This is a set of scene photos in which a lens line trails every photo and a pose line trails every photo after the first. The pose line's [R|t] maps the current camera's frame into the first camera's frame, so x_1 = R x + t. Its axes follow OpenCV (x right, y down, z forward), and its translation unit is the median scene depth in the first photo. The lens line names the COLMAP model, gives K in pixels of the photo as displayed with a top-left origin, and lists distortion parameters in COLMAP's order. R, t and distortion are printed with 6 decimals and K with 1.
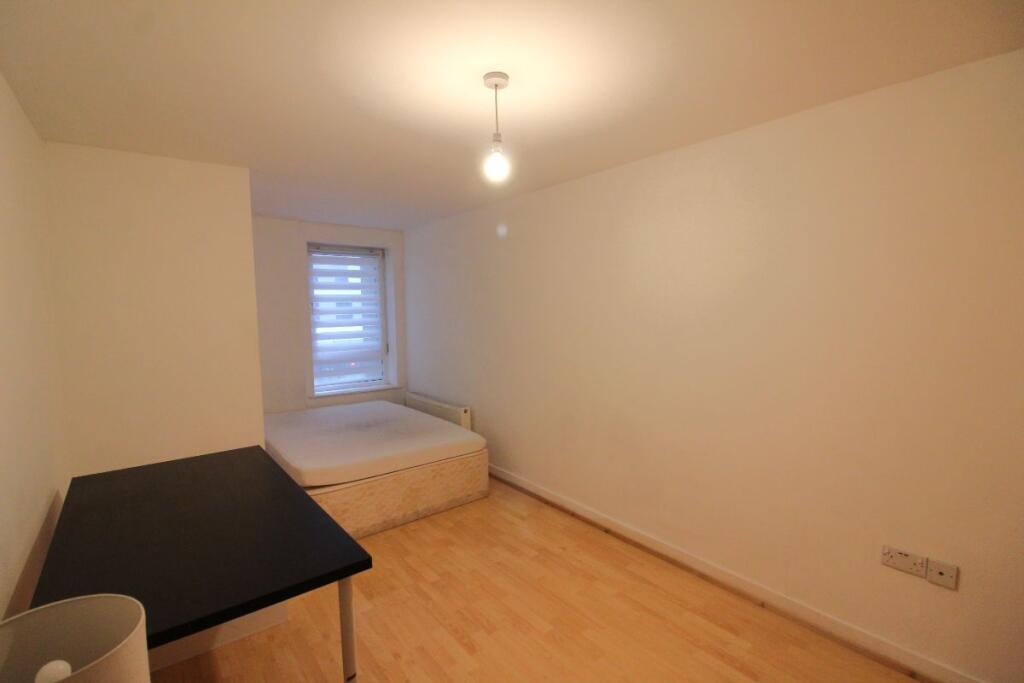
lens RADIAL K [[470.7, 0, 512.0], [0, 470.7, 341.5], [0, 0, 1]] dist [0.004083, -0.011816]
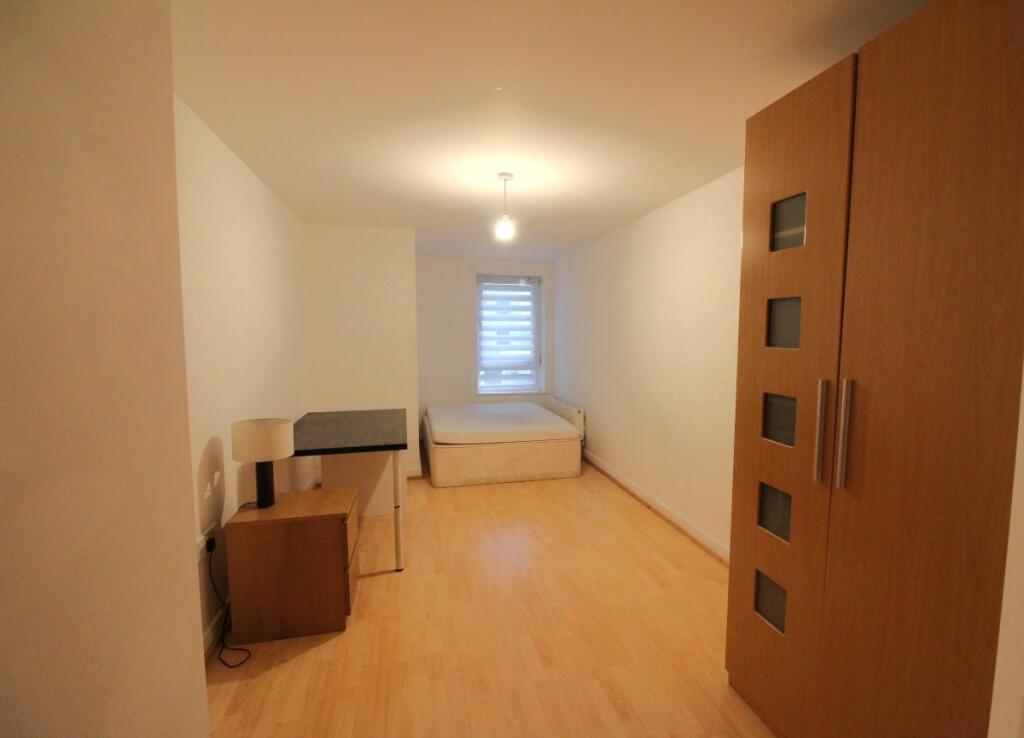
lens RADIAL K [[491.4, 0, 553.2], [0, 491.4, 371.2], [0, 0, 1]] dist [-0.001505, -0.000035]
pose [[0.929292, 0.043362, -0.366791, 0.260470], [-0.041341, 0.999056, 0.013369, 0.027426], [0.367025, 0.002740, 0.930207, -0.170363]]
